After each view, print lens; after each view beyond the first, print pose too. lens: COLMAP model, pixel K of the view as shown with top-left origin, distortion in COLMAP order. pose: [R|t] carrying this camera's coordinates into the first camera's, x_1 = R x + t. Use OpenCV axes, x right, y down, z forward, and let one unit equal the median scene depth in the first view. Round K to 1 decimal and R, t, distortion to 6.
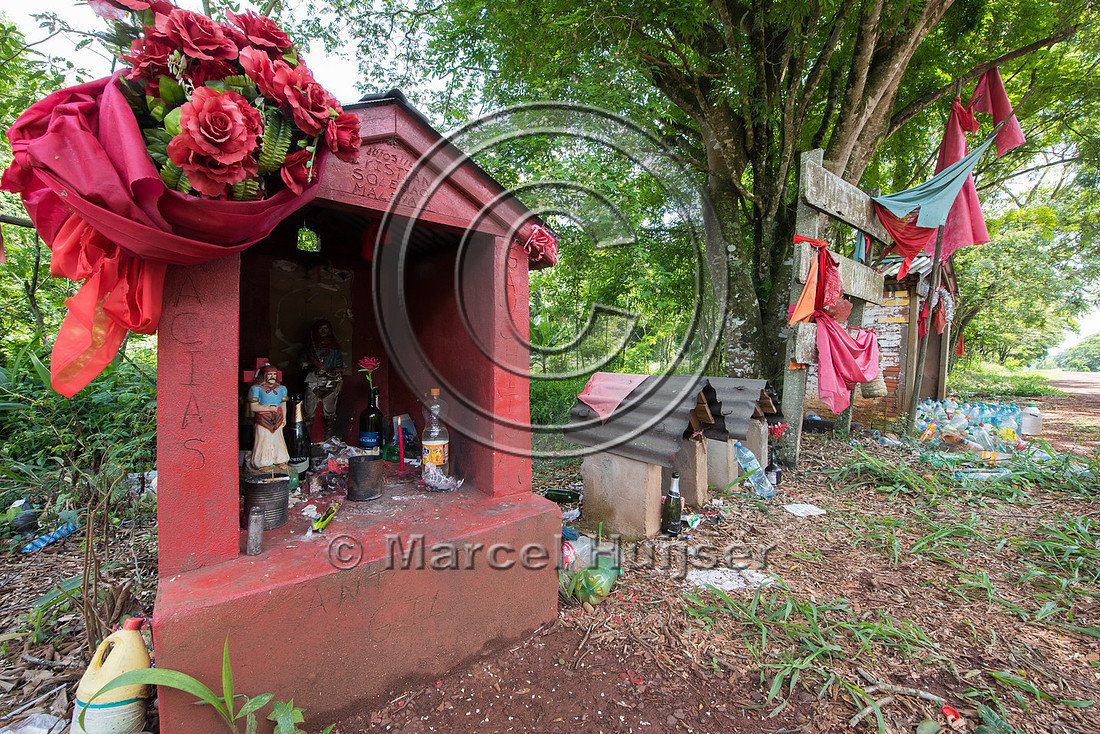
lens RADIAL K [[424.0, 0, 550.0], [0, 424.0, 367.0], [0, 0, 1]] dist [-0.020533, -0.000592]
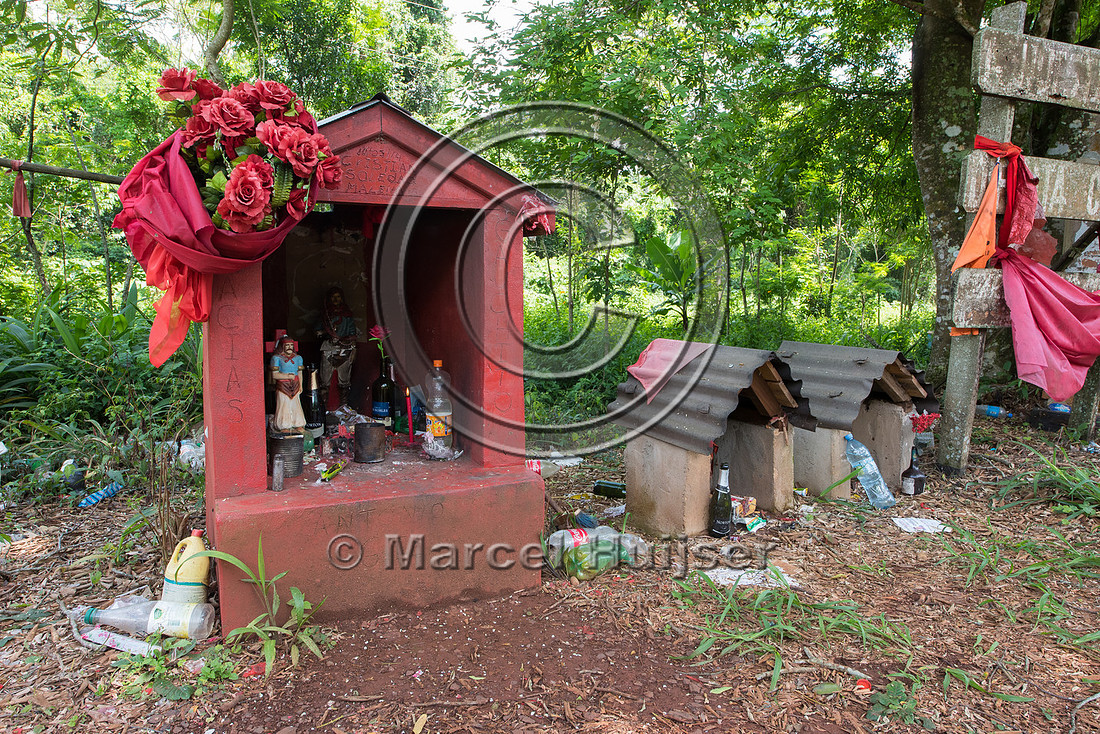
lens RADIAL K [[681.4, 0, 550.0], [0, 681.4, 367.0], [0, 0, 1]] dist [-0.002331, -0.000617]
pose [[0.973370, 0.021375, -0.228242, 0.384518], [-0.003078, 0.996772, 0.080222, -0.067892], [0.229220, -0.077383, 0.970294, -0.540168]]
